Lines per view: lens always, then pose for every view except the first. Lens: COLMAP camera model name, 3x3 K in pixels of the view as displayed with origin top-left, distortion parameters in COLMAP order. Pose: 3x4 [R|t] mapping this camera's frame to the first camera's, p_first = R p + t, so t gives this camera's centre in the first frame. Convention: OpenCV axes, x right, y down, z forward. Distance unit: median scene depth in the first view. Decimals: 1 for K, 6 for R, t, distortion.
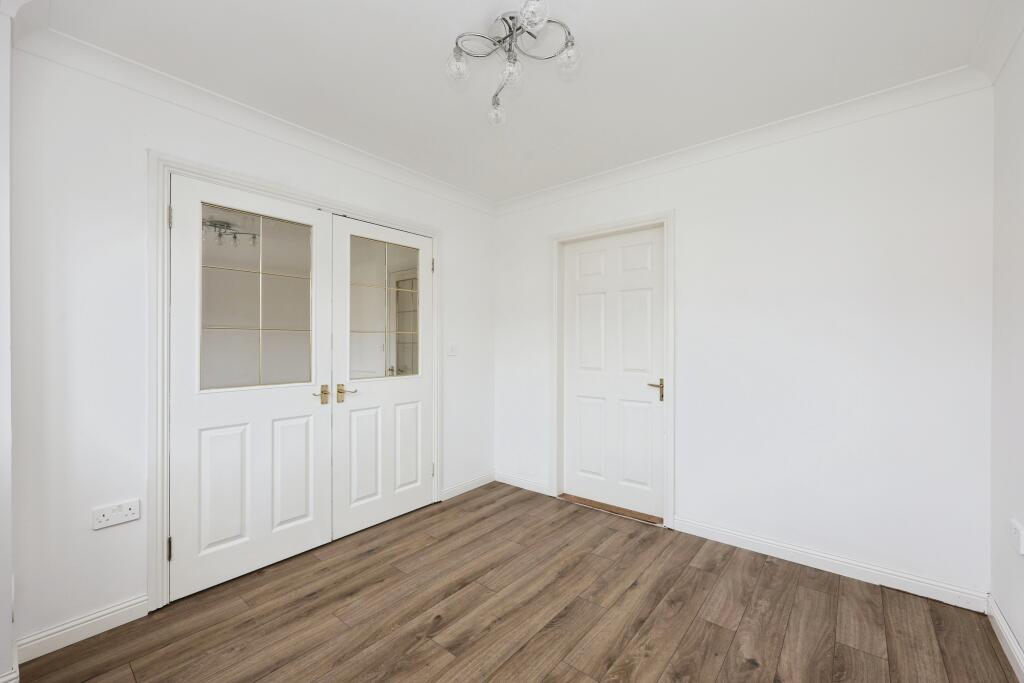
lens RADIAL K [[415.7, 0, 514.9], [0, 415.7, 347.3], [0, 0, 1]] dist [0.000558, 0.000143]
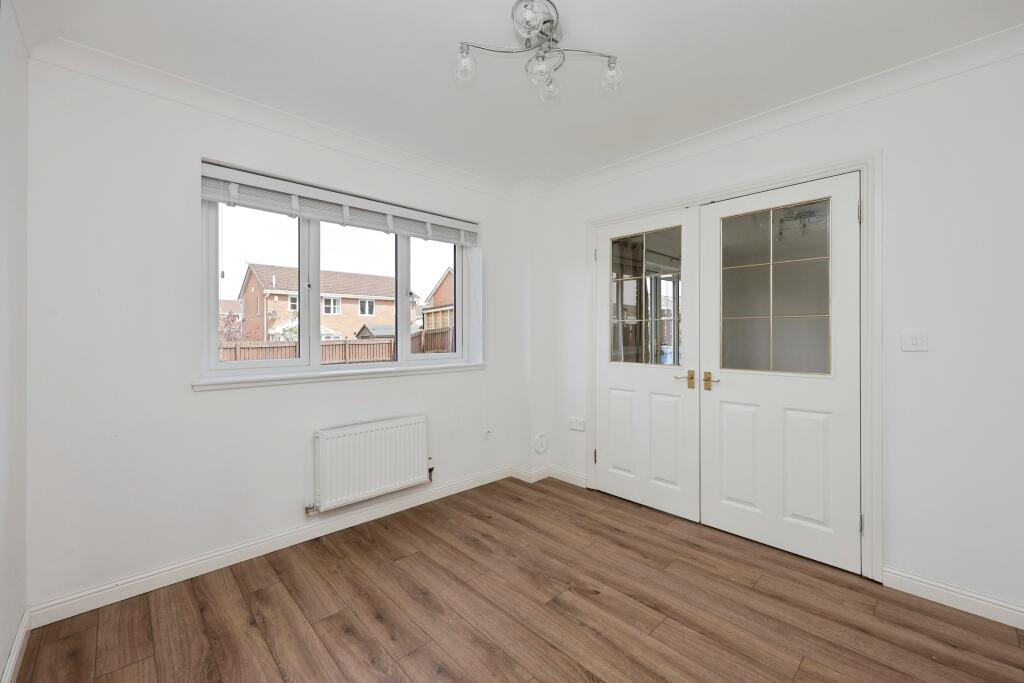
lens RADIAL K [[416.5, 0, 511.3], [0, 416.5, 334.3], [0, 0, 1]] dist [-0.000216, 0.000032]
pose [[-0.120695, 0.006915, -0.992666, 0.713168], [-0.005564, 0.999955, 0.007642, -0.008308], [0.992674, 0.006446, -0.120651, 0.733332]]
